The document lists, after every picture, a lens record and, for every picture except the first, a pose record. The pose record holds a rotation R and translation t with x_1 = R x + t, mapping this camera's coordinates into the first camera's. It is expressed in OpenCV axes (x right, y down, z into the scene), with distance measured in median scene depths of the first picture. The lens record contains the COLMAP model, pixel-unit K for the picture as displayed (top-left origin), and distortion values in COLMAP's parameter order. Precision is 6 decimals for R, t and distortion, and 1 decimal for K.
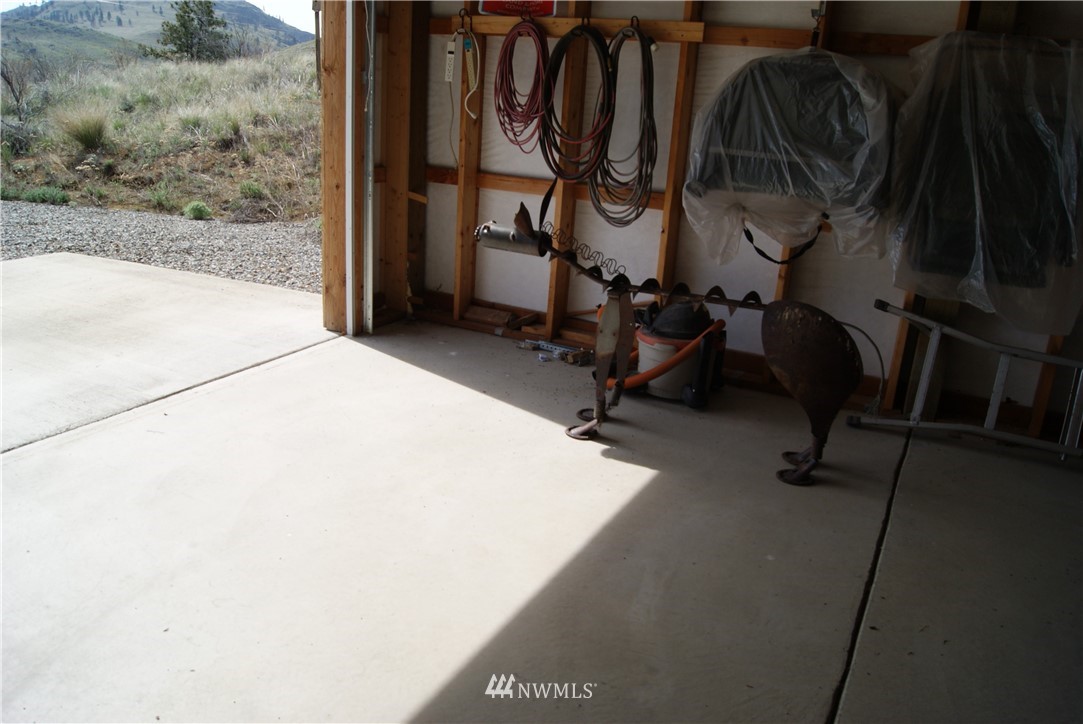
lens RADIAL K [[847.1, 0, 538.4], [0, 847.1, 358.6], [0, 0, 1]] dist [-0.081224, 0.010569]
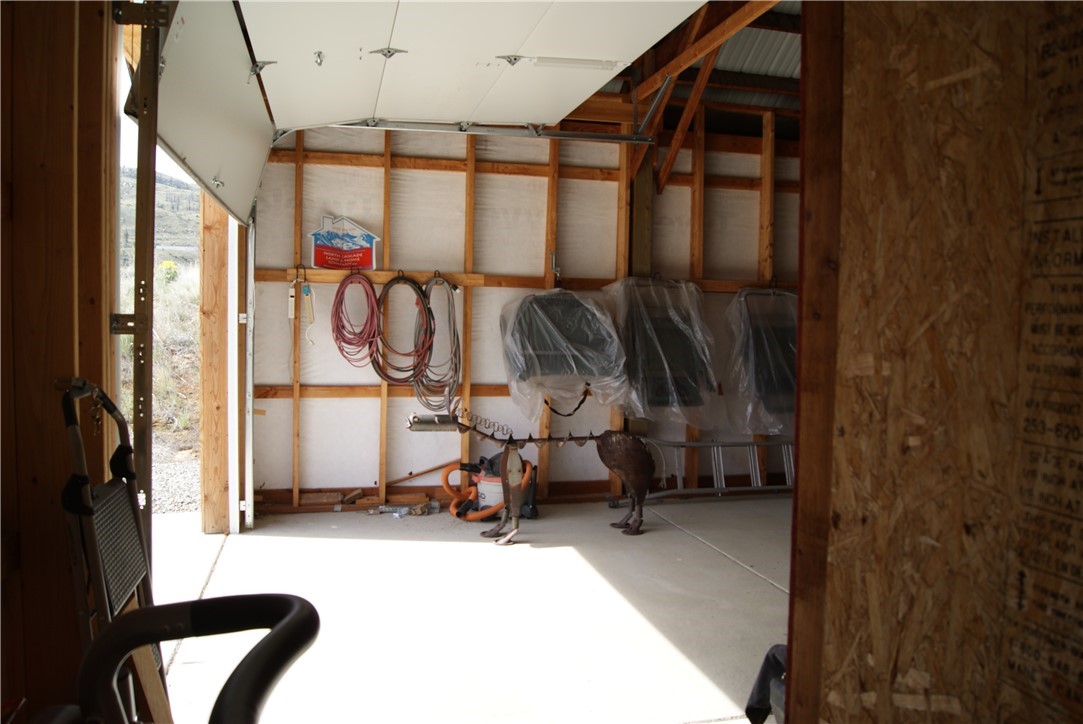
lens RADIAL K [[847.1, 0, 541.3], [0, 847.1, 366.0], [0, 0, 1]] dist [-0.081224, 0.010569]
pose [[0.747950, -0.086220, 0.658131, -0.783995], [0.230982, 0.963364, -0.136298, 0.005599], [-0.622268, 0.253961, 0.740464, -0.204064]]
